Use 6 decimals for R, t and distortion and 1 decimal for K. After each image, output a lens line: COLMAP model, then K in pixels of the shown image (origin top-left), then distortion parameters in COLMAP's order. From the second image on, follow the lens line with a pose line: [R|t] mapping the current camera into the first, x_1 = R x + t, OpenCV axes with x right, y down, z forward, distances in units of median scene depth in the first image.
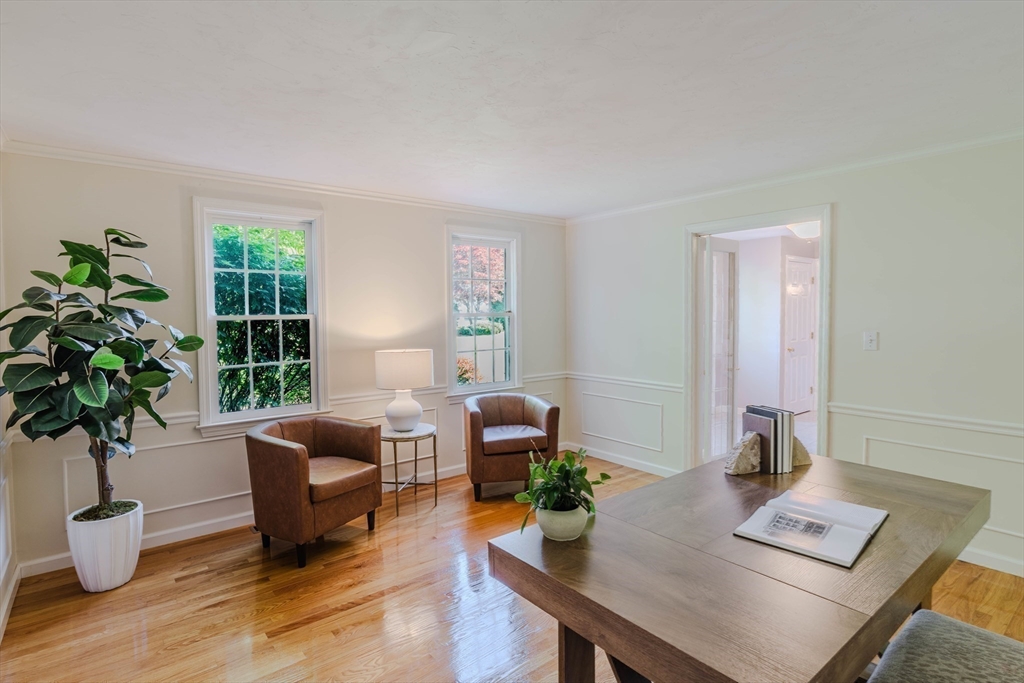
lens RADIAL K [[525.3, 0, 509.7], [0, 525.3, 337.6], [0, 0, 1]] dist [-0.001963, 0.000558]
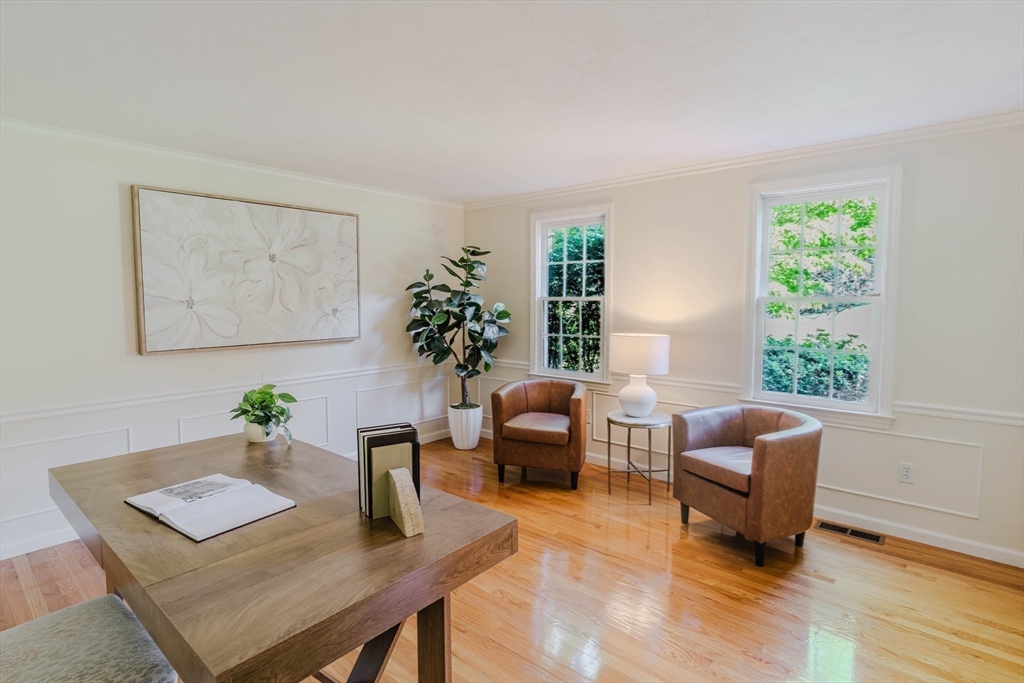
lens RADIAL K [[525.3, 0, 507.9], [0, 525.3, 338.2], [0, 0, 1]] dist [-0.001963, 0.000558]
pose [[0.175453, 0.085679, -0.980752, 0.766628], [-0.046584, 0.995812, 0.078661, -0.036808], [0.983385, 0.031886, 0.178710, 0.635527]]
